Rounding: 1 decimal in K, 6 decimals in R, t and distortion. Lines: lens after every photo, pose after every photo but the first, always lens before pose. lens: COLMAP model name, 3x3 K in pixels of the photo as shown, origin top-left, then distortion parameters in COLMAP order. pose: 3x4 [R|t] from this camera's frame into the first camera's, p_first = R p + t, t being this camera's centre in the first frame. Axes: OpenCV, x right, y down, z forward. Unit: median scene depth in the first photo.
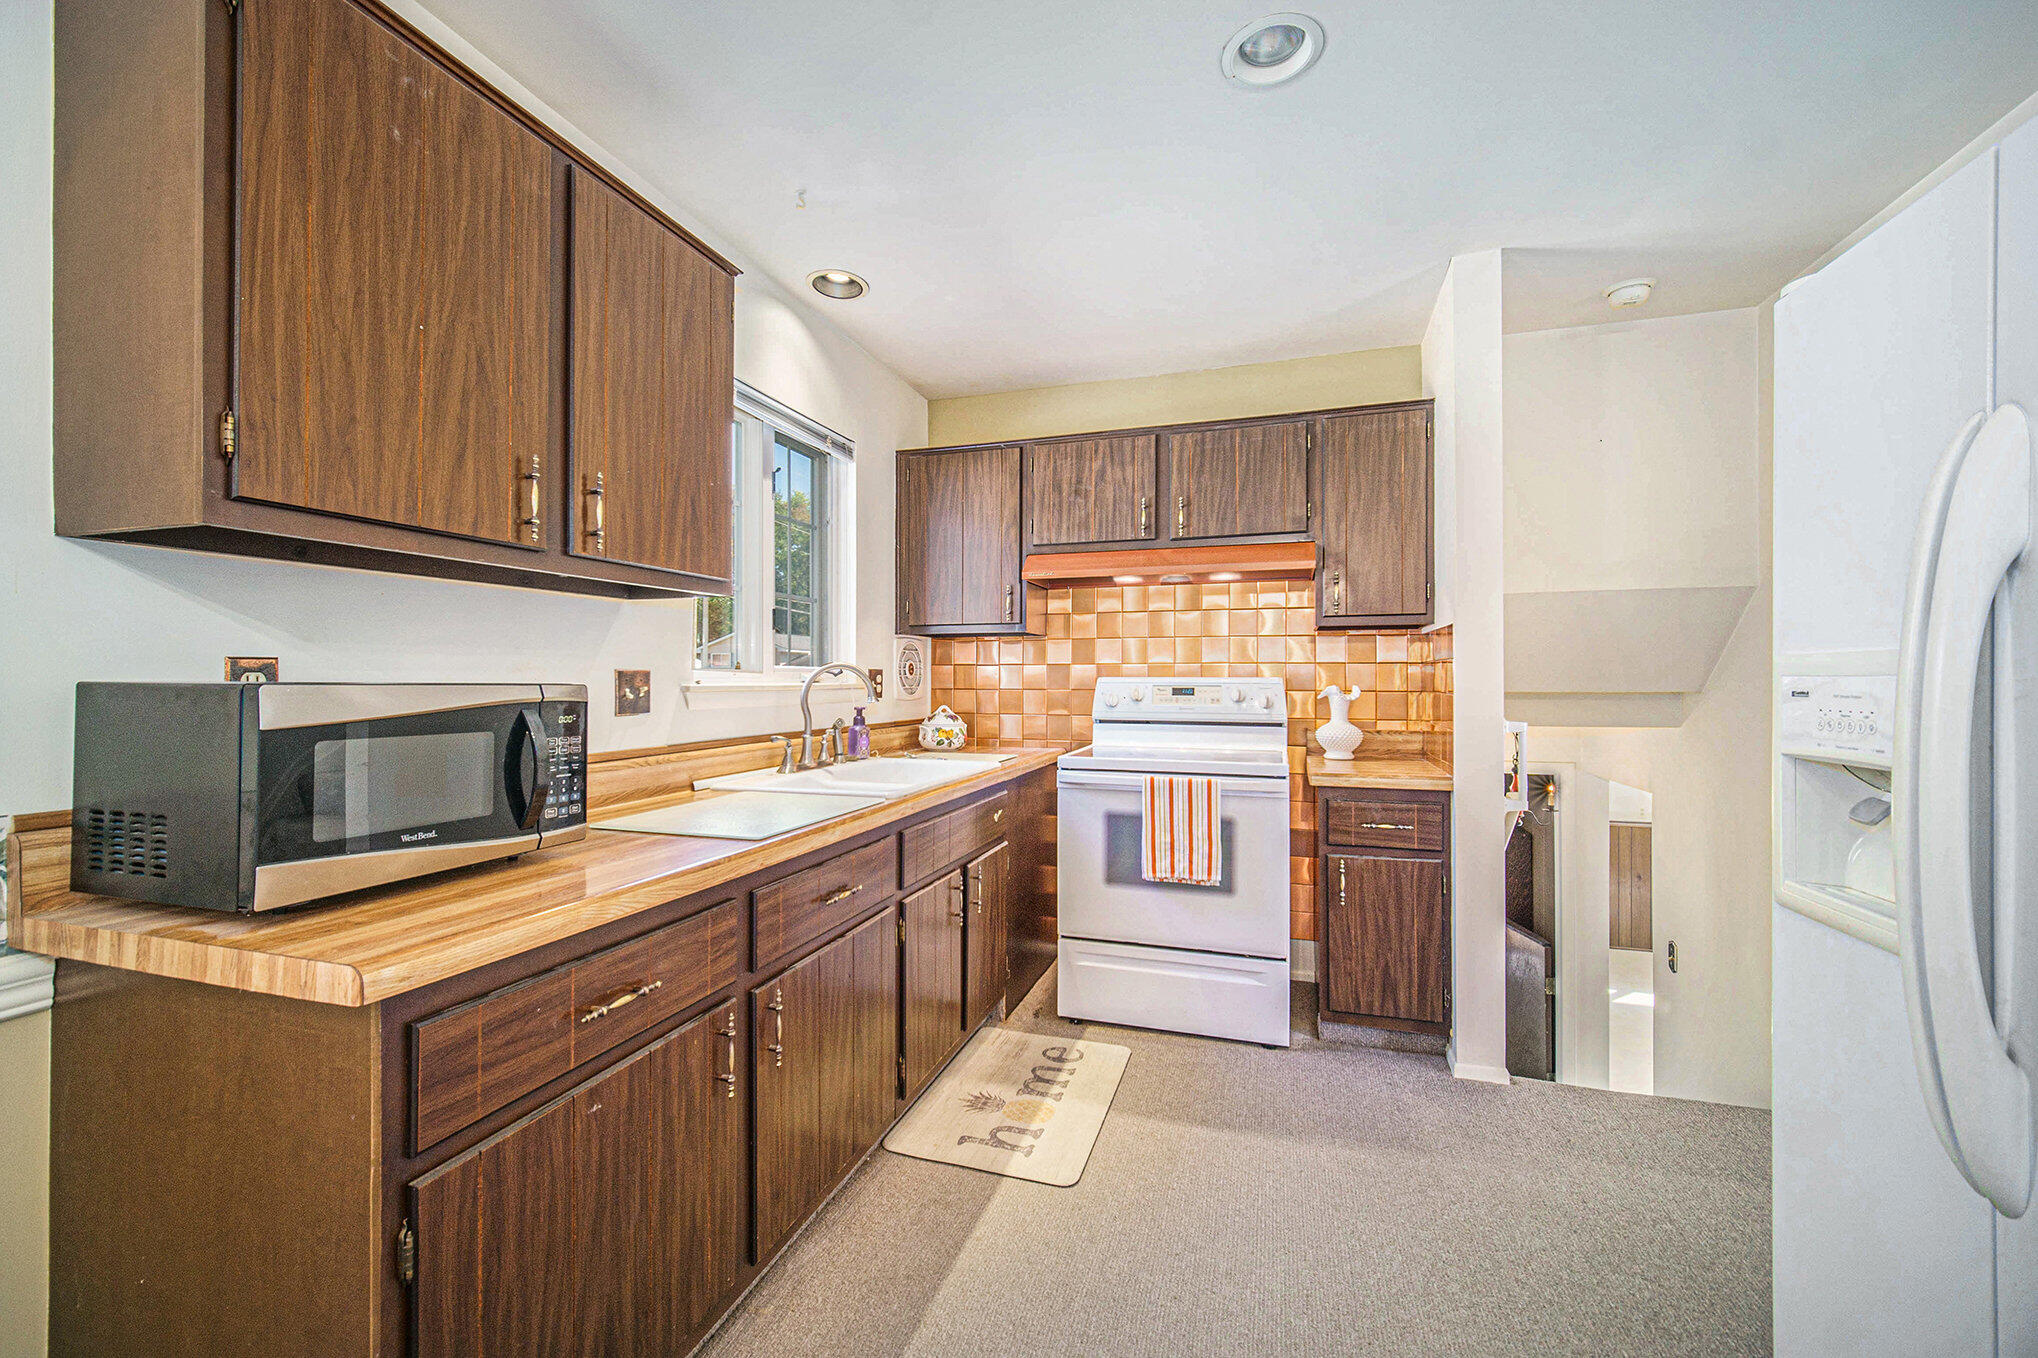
lens RADIAL K [[806.2, 0, 1001.1], [0, 806.2, 679.2], [0, 0, 1]] dist [0.002390, -0.001331]
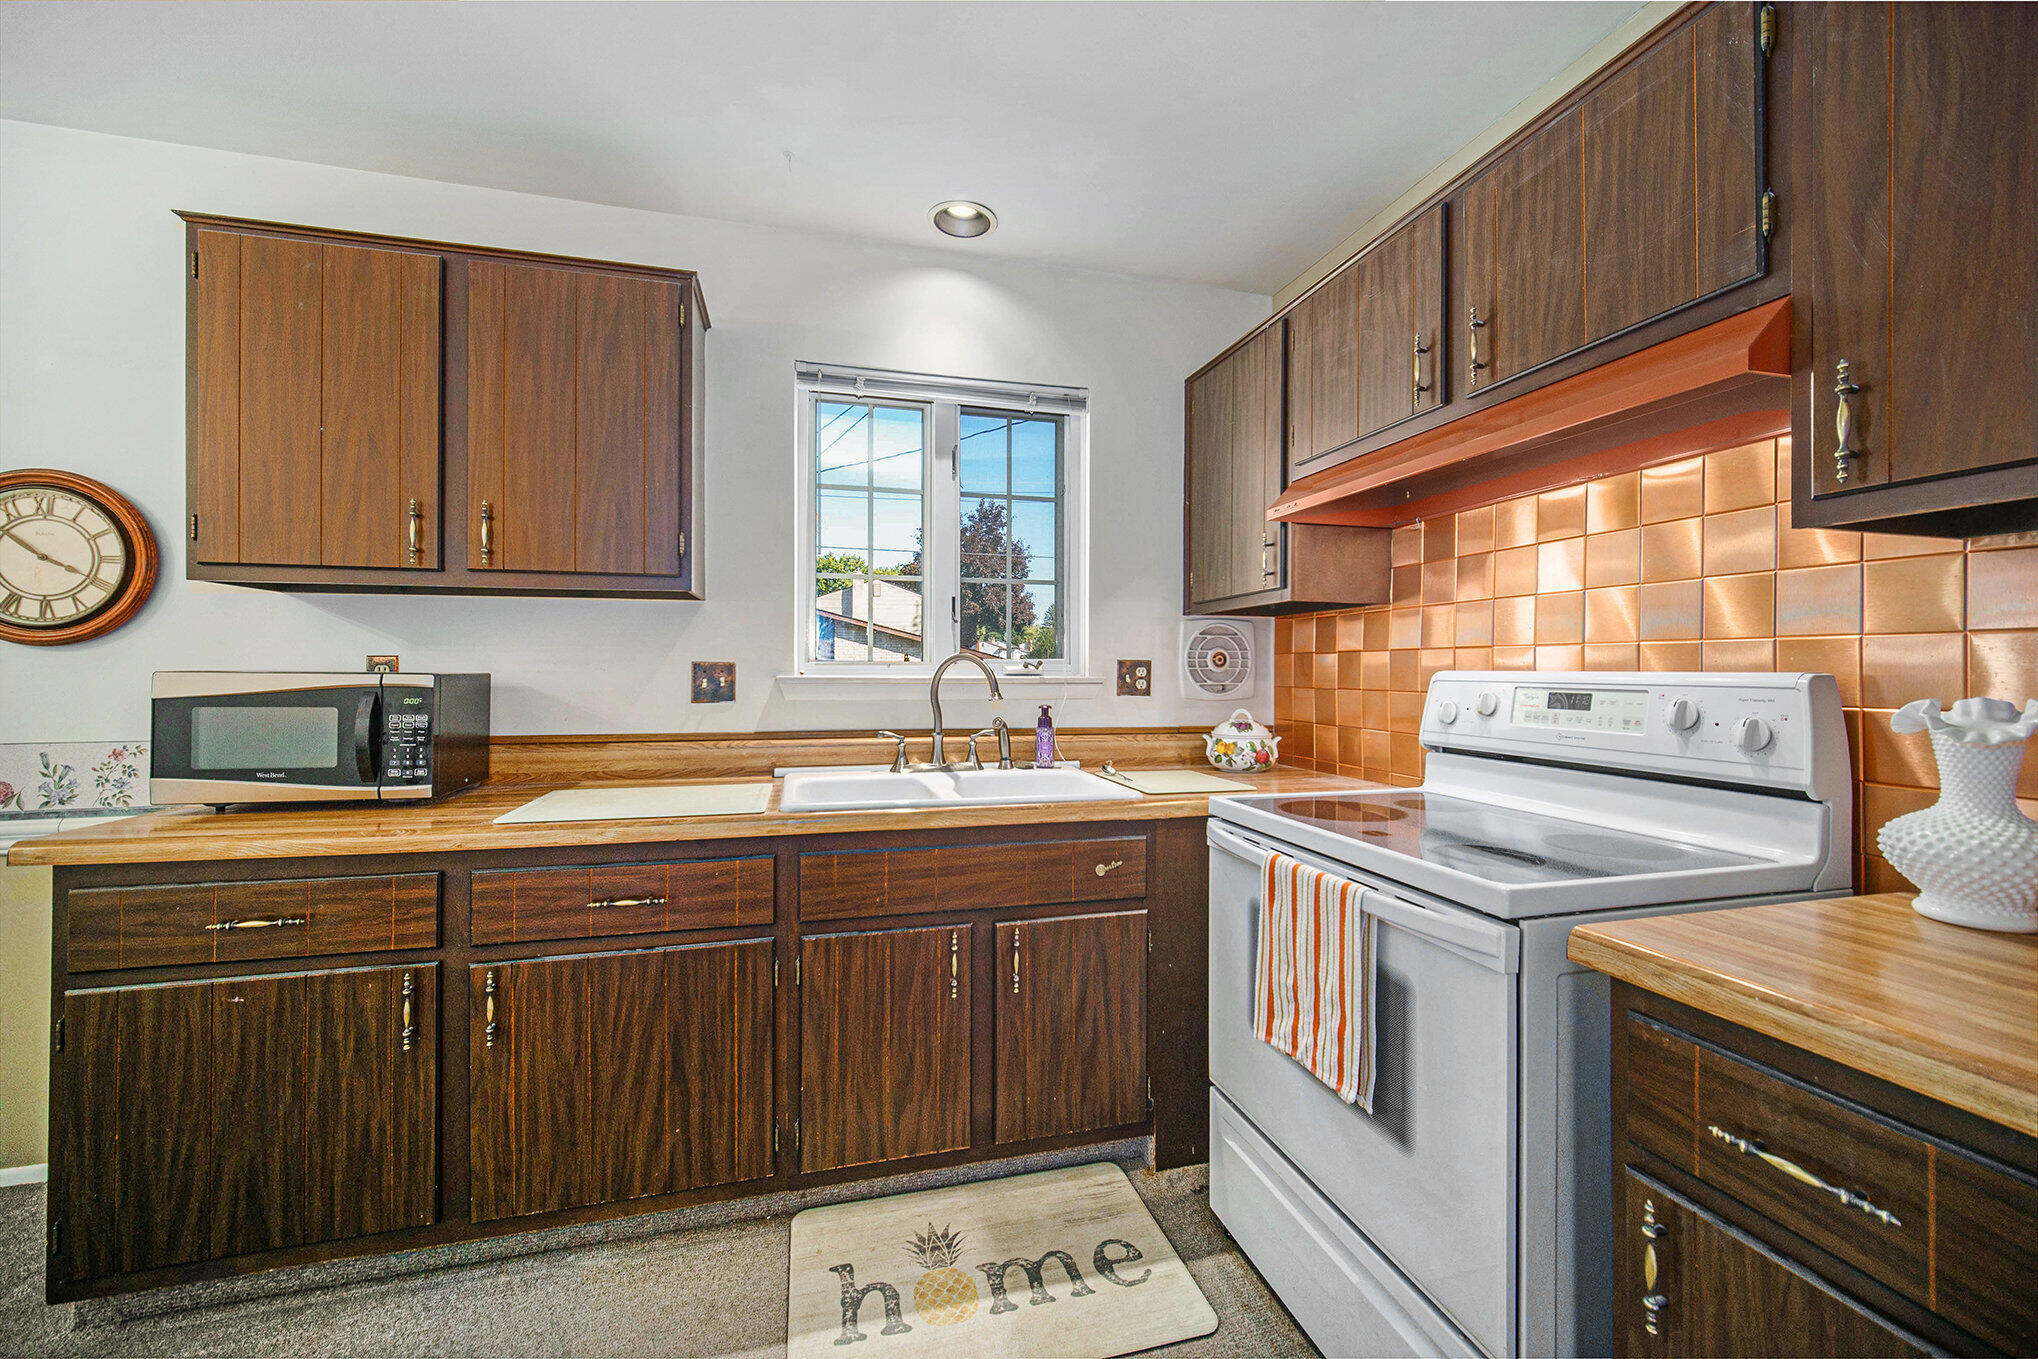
lens RADIAL K [[806.2, 0, 1025.6], [0, 806.2, 669.4], [0, 0, 1]] dist [0.002390, -0.001331]
pose [[0.559186, 0.000450, -0.829042, 0.551825], [-0.004307, 0.999988, -0.002363, -0.000942], [0.829031, 0.004892, 0.559181, 0.568270]]
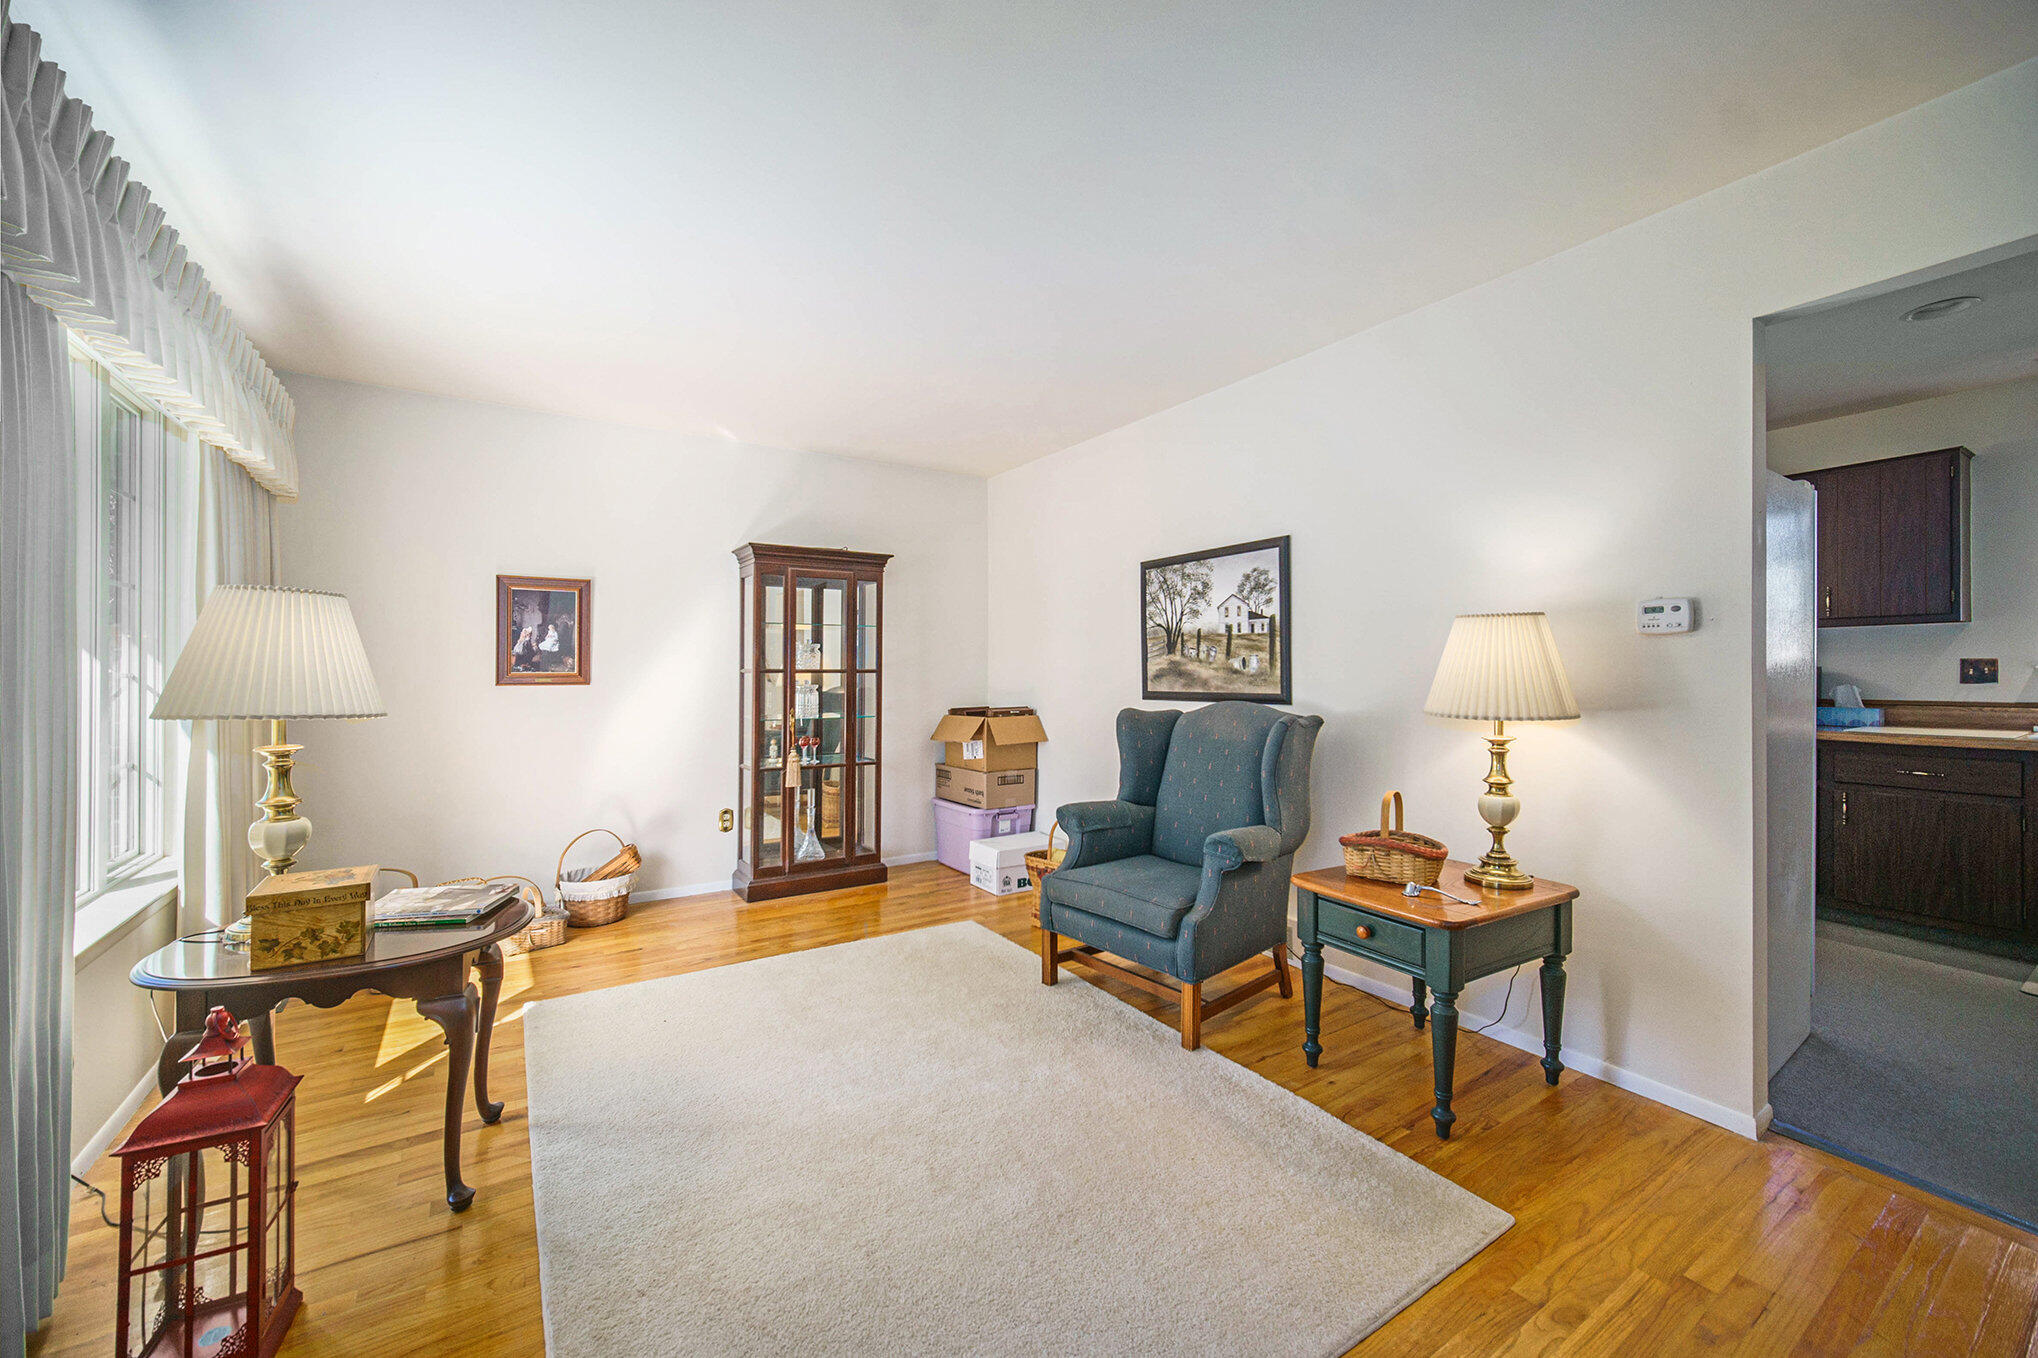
lens RADIAL K [[806.2, 0, 1020.7], [0, 806.2, 664.1], [0, 0, 1]] dist [0.002390, -0.001331]
pose [[-0.612789, -0.002033, -0.790244, 1.864614], [0.000088, 0.999997, -0.002641, 0.003515], [0.790246, -0.001688, -0.612787, 0.298903]]
